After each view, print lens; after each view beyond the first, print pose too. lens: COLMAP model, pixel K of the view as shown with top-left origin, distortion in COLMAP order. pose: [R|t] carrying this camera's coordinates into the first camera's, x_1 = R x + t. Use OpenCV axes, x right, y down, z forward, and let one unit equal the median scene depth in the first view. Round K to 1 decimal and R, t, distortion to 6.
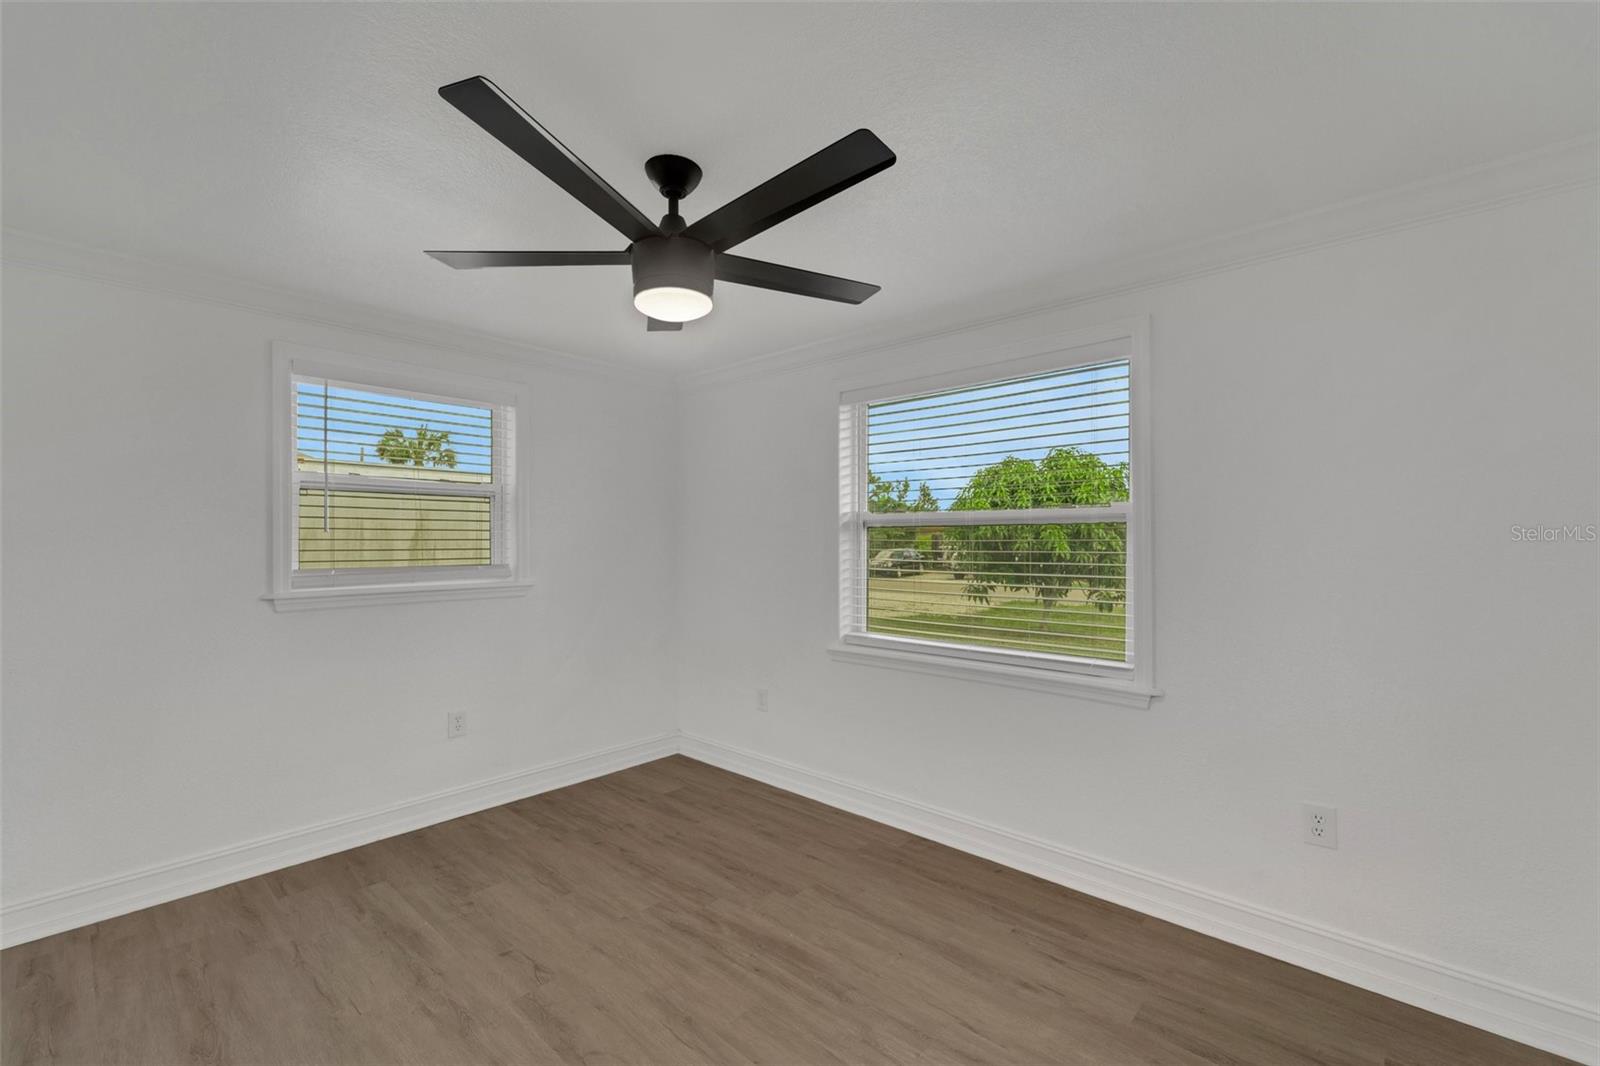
lens RADIAL K [[653.0, 0, 800.0], [0, 653.0, 533.0], [0, 0, 1]] dist [0.015358, -0.000245]
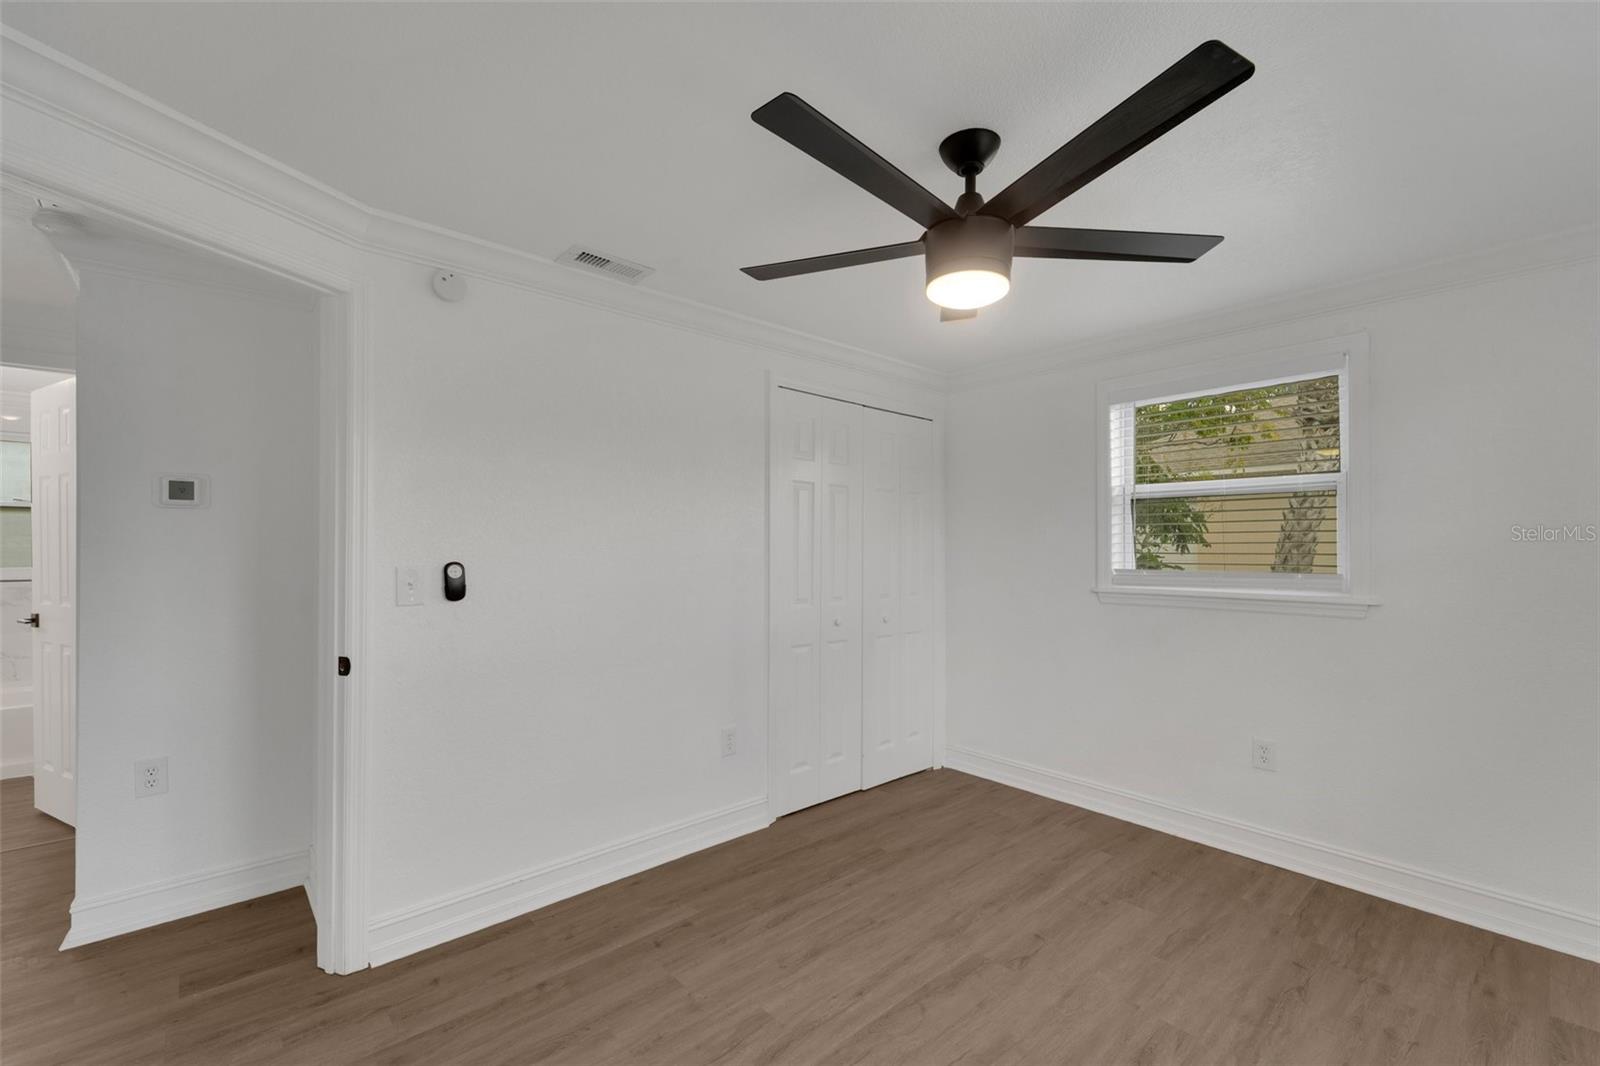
lens RADIAL K [[679.2, 0, 799.6], [0, 679.2, 541.1], [0, 0, 1]] dist [0.001034, -0.000919]
pose [[-0.101980, -0.012233, -0.994711, 0.580936], [0.010210, 0.999859, -0.013343, 0.016935], [0.994734, -0.011517, -0.101840, 0.637378]]
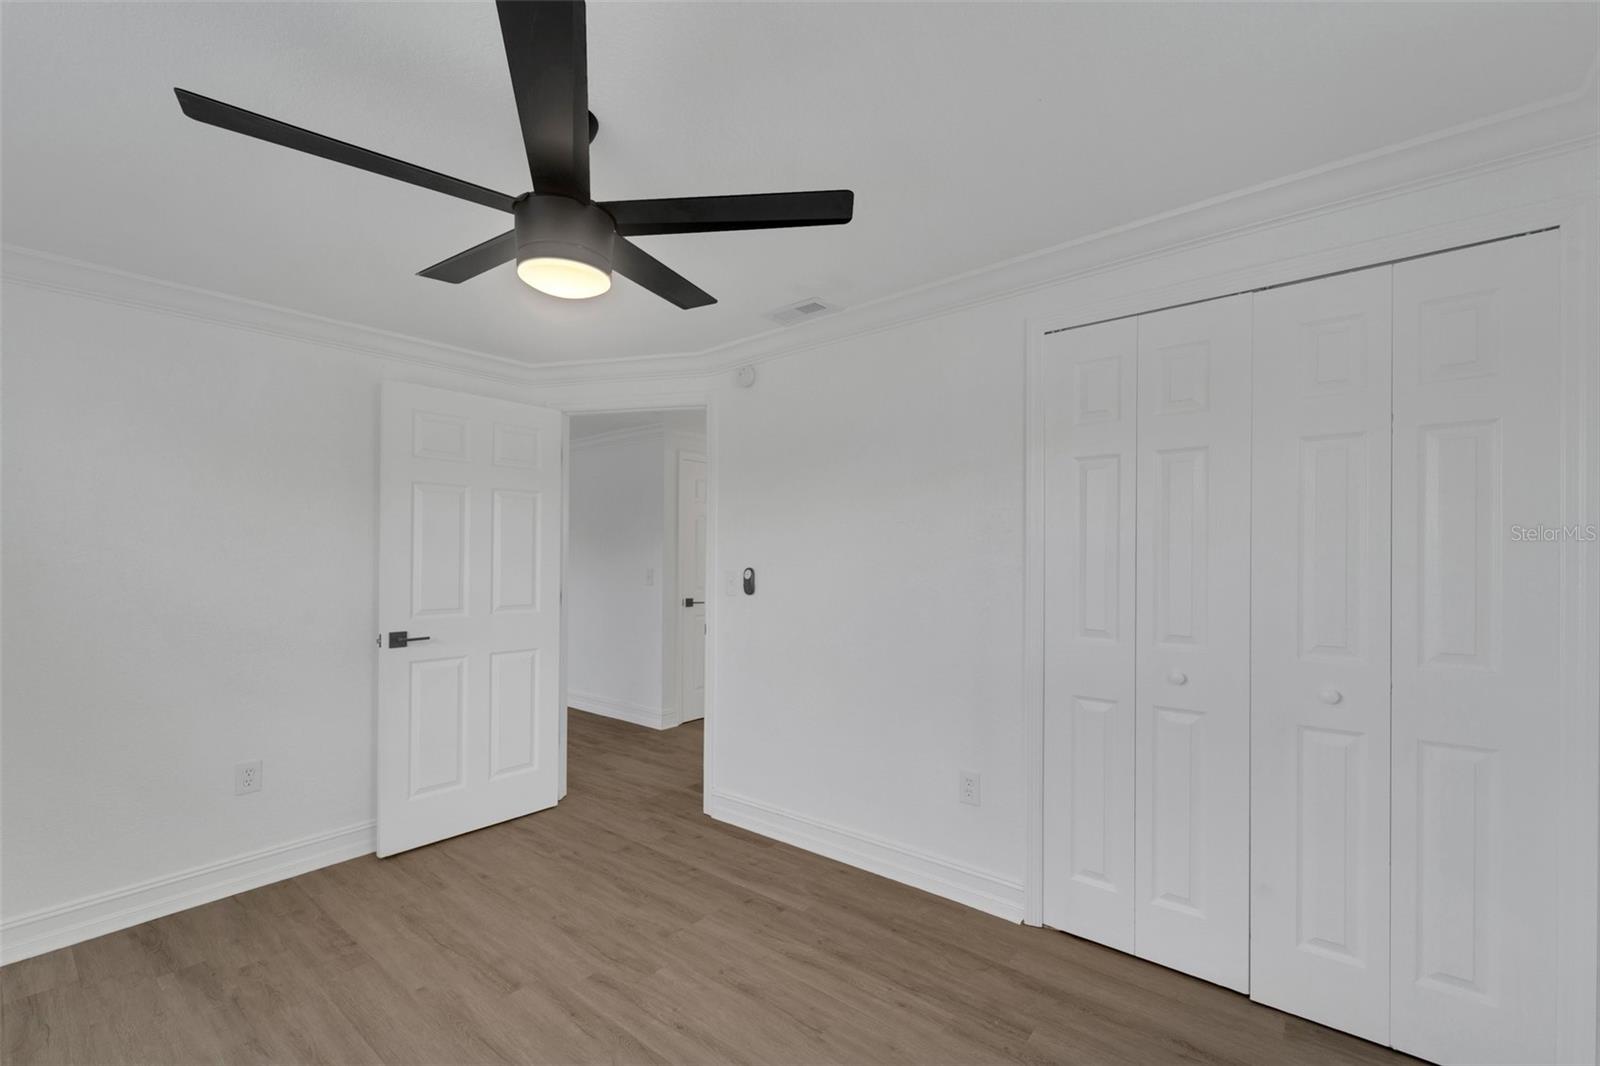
lens RADIAL K [[679.2, 0, 799.6], [0, 679.2, 541.1], [0, 0, 1]] dist [0.001034, -0.000919]
pose [[-0.999105, 0.007137, -0.041699, -0.342125], [0.008383, 0.999521, -0.029786, 0.018393], [0.041467, -0.030109, -0.998686, 1.410200]]
